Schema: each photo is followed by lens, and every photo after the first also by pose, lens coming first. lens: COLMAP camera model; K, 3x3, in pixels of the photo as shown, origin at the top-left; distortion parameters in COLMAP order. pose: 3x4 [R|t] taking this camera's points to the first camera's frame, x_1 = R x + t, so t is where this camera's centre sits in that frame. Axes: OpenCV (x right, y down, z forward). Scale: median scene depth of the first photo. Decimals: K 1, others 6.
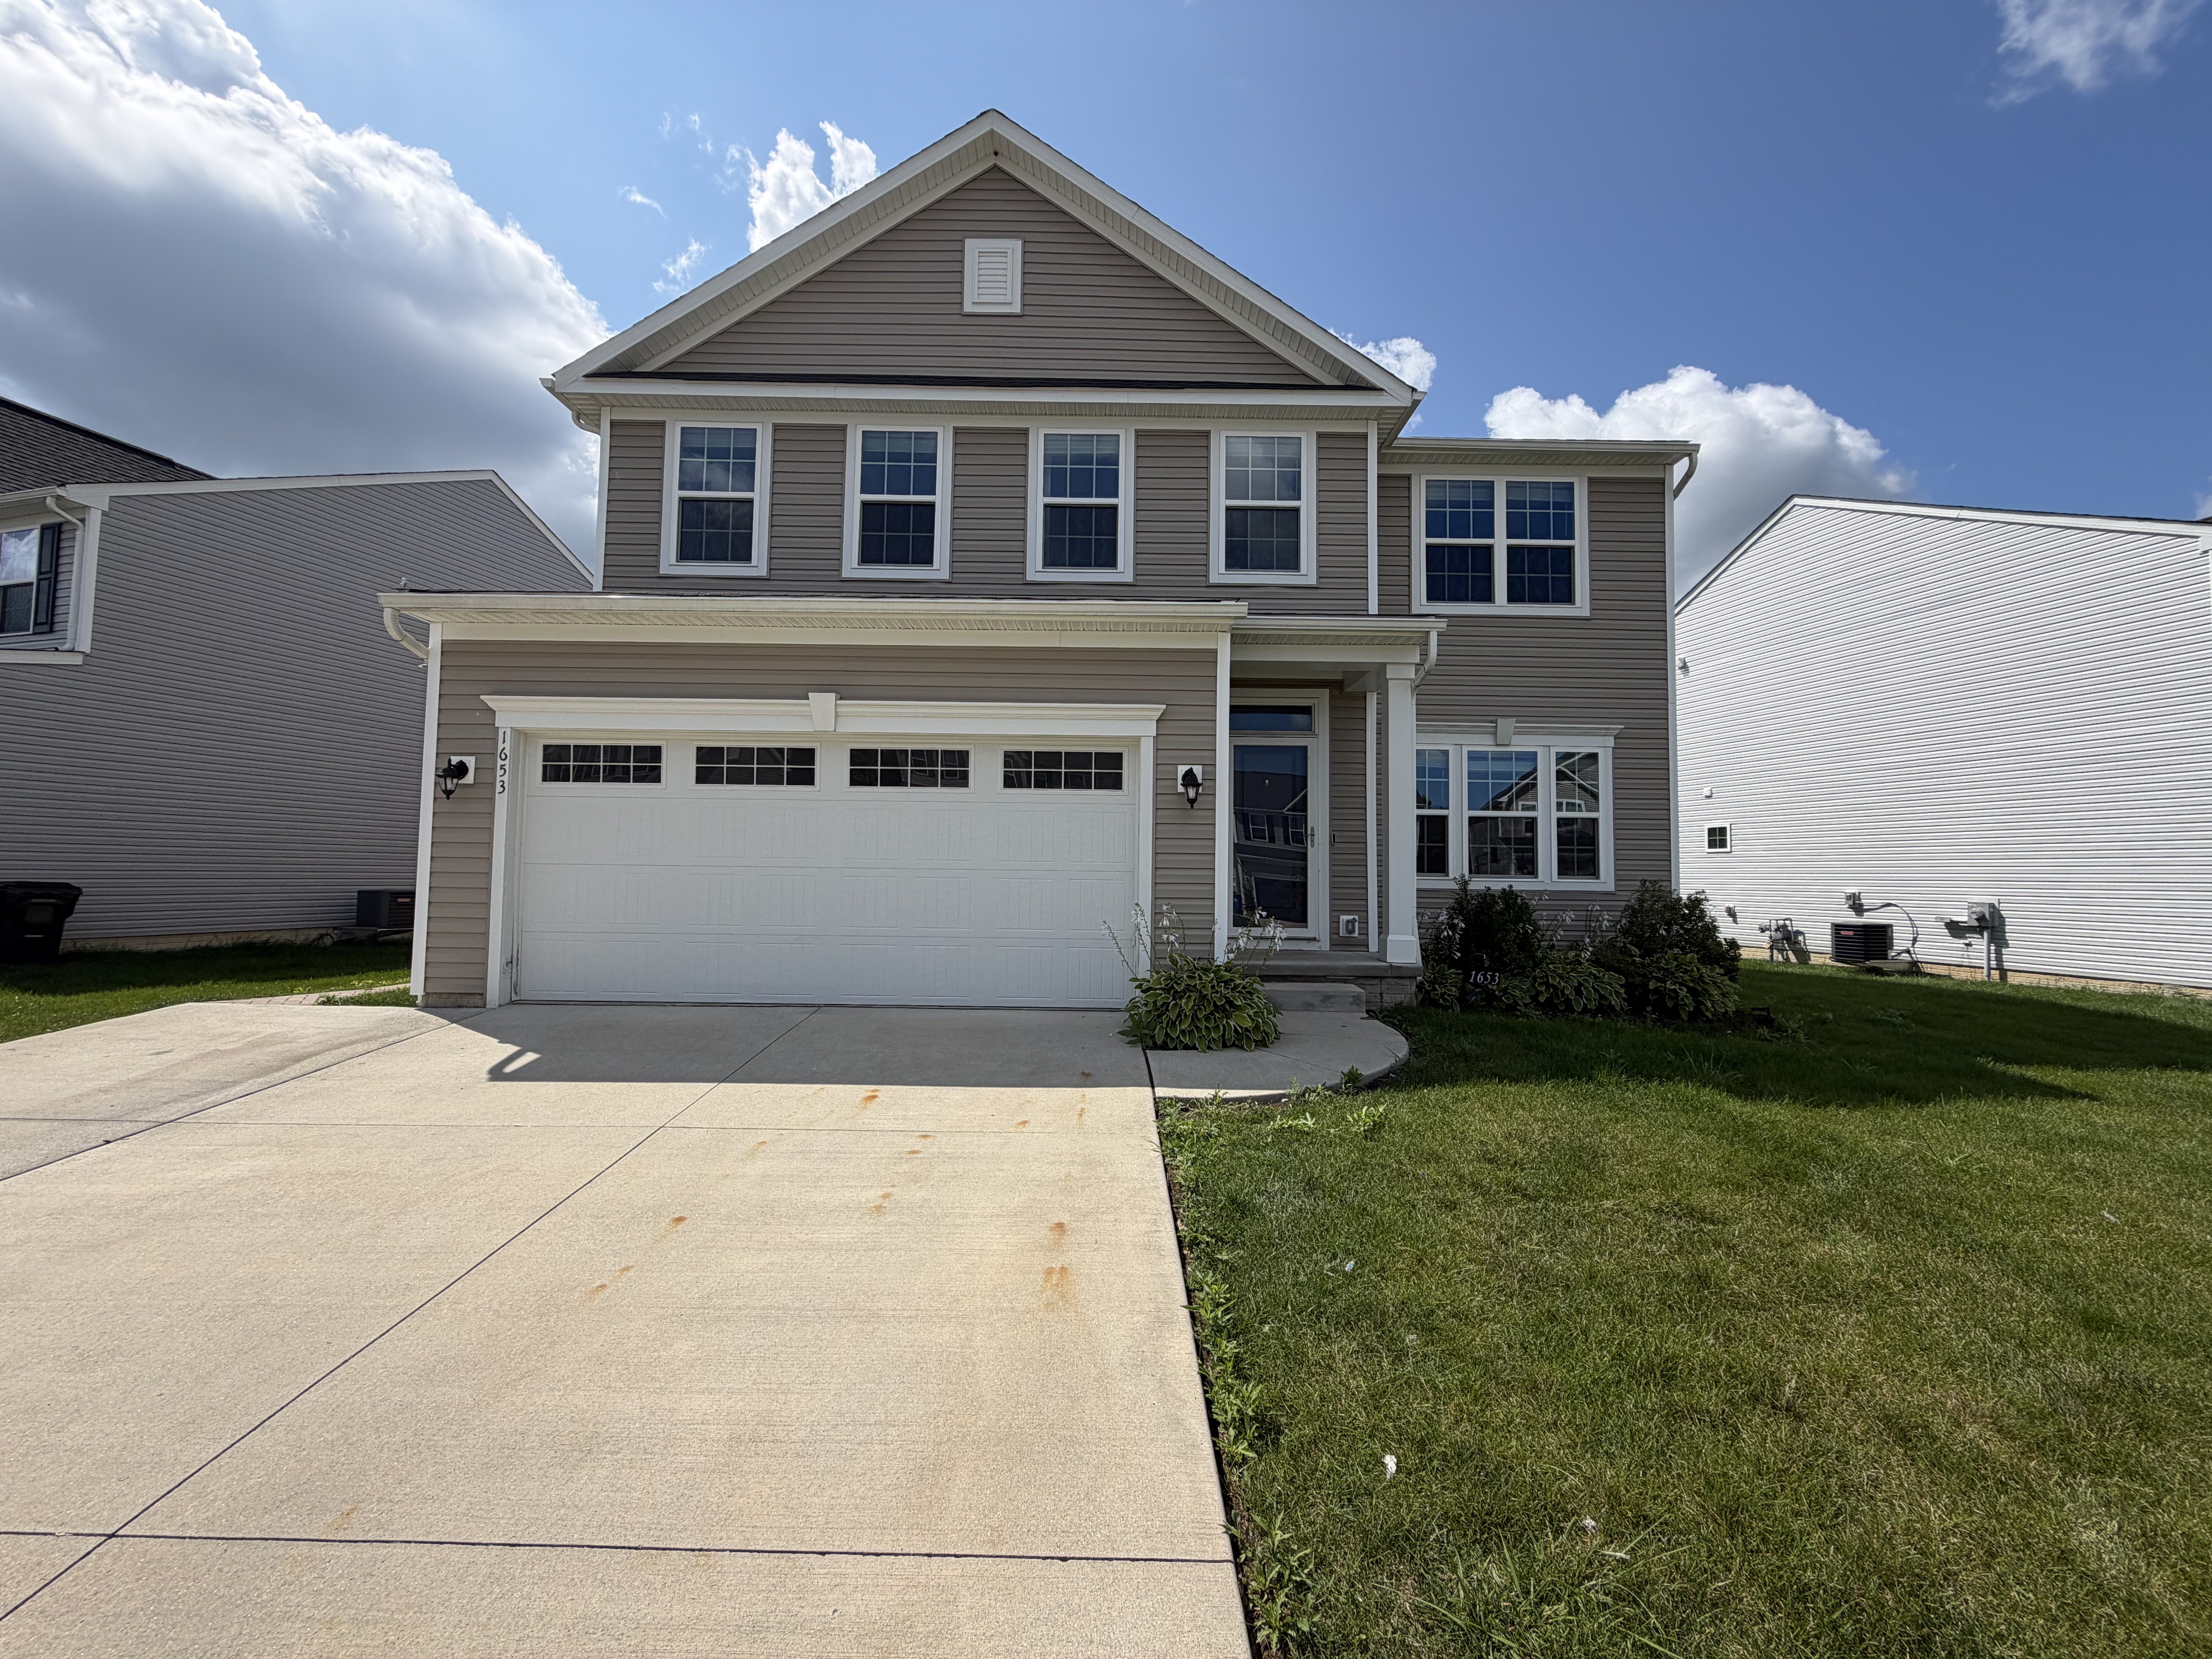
lens RADIAL K [[878.9, 0, 1111.3], [0, 878.9, 828.3], [0, 0, 1]] dist [0.000117, -0.000349]
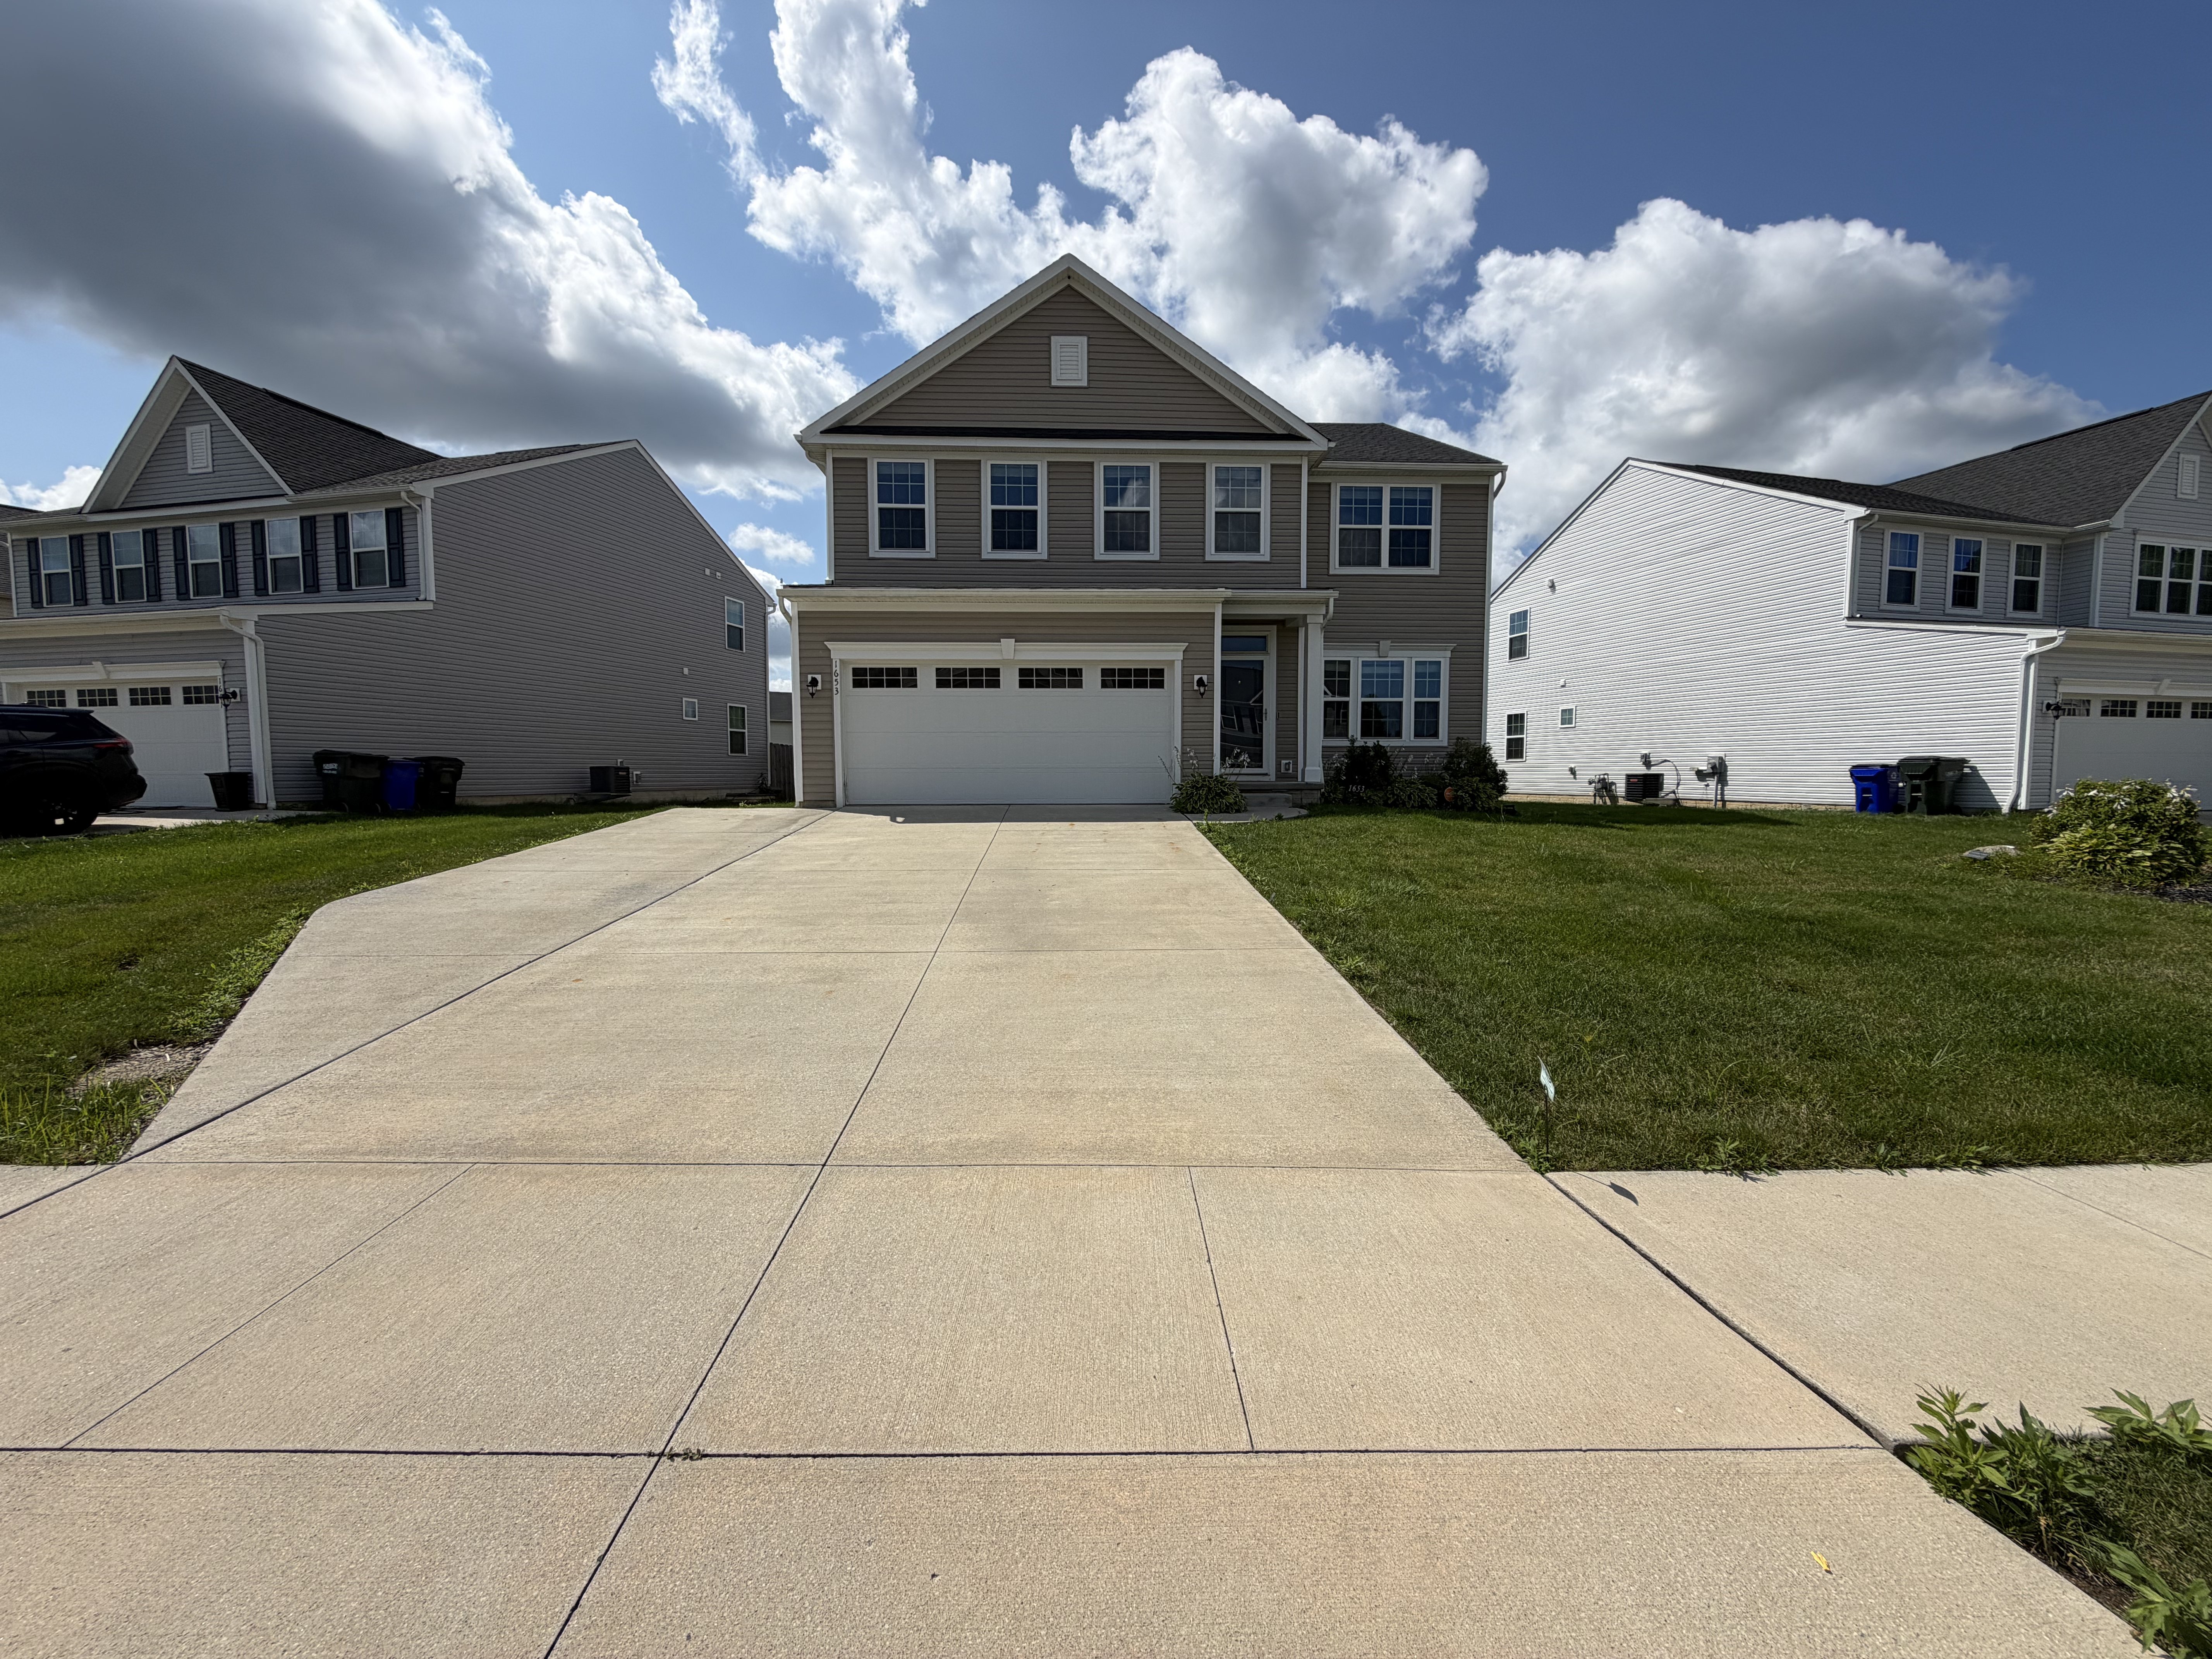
lens RADIAL K [[878.9, 0, 1100.0], [0, 878.9, 829.5], [0, 0, 1]] dist [0.000117, -0.000349]
pose [[0.999456, -0.017199, 0.028130, -0.139294], [0.013683, 0.992590, 0.120735, 0.020315], [-0.029998, -0.120285, 0.992286, -0.683426]]
